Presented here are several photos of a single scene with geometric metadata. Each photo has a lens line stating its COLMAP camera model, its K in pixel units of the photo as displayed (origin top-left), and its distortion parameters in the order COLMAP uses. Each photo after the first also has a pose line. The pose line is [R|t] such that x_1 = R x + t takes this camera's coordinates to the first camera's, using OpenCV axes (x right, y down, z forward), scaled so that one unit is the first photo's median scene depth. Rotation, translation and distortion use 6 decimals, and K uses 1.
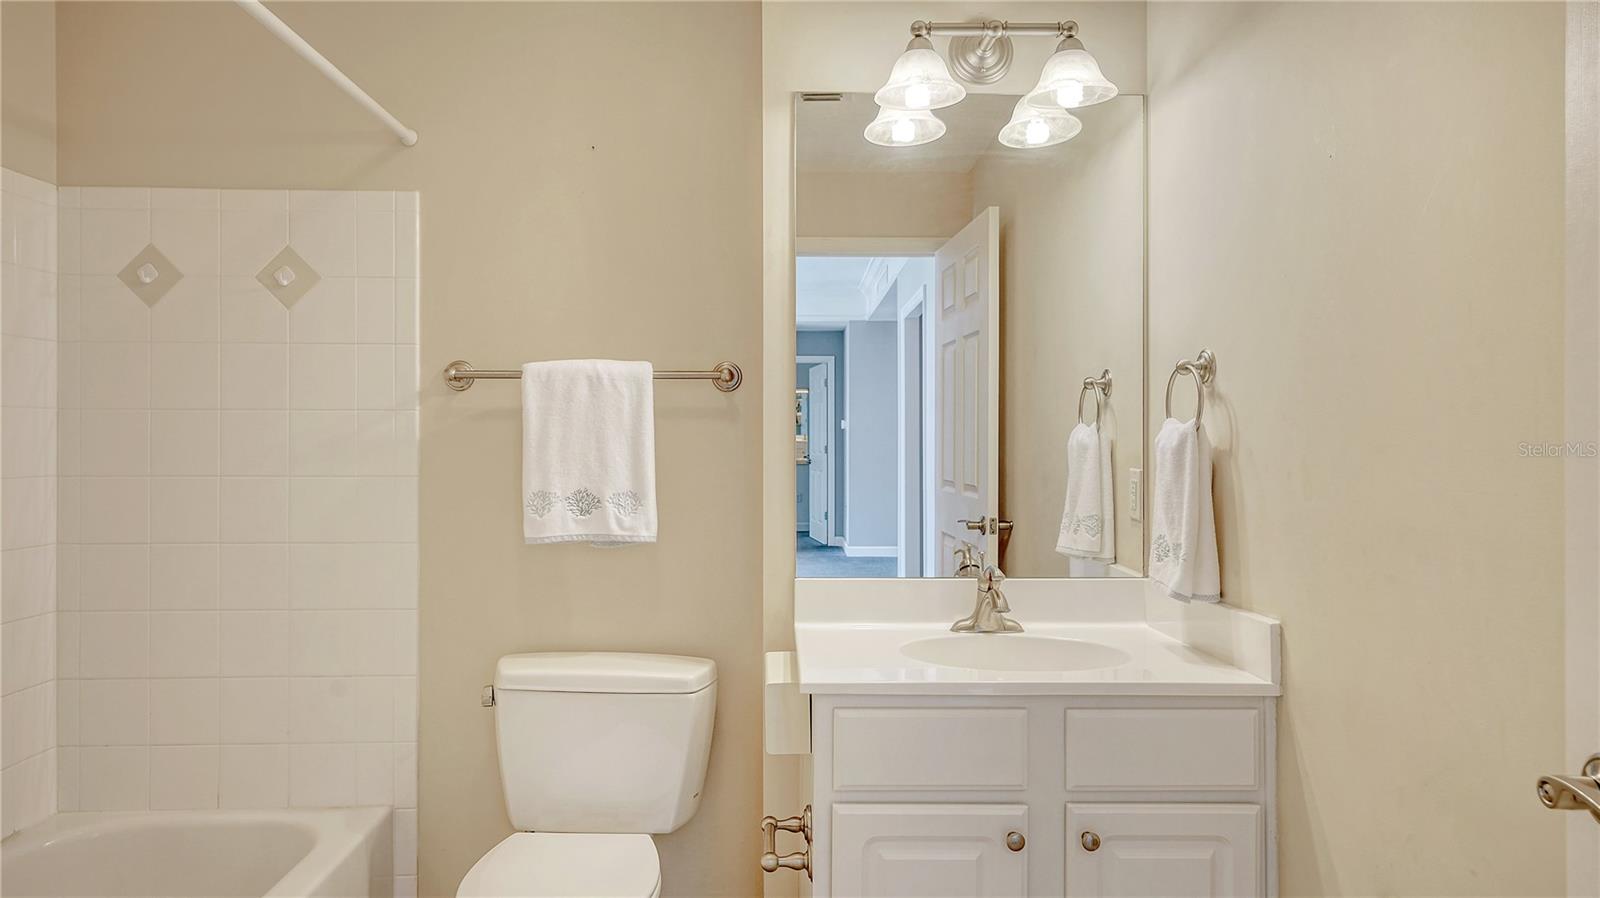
lens RADIAL K [[1003.8, 0, 800.0], [0, 1003.8, 449.0], [0, 0, 1]] dist [-0.000520, -0.000963]
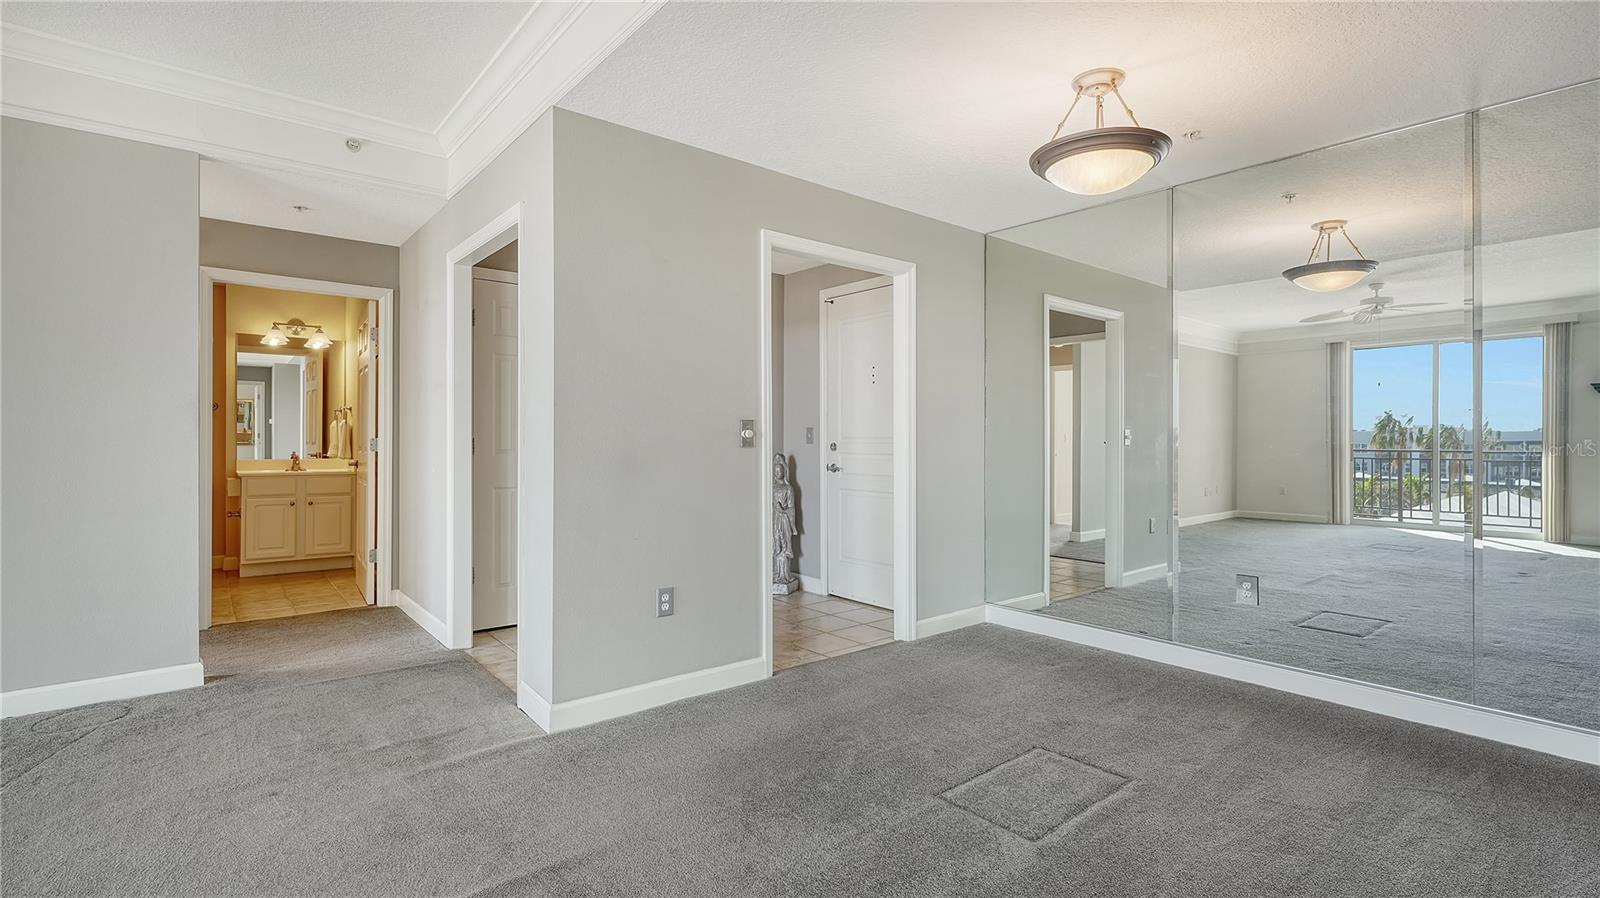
lens RADIAL K [[730.5, 0, 798.7], [0, 730.5, 438.8], [0, 0, 1]] dist [0.002355, 0.000210]
pose [[0.795263, 0.000771, 0.606264, 0.008344], [0.002882, 0.999983, -0.005052, 0.080307], [-0.606258, 0.005765, 0.795247, -3.031225]]
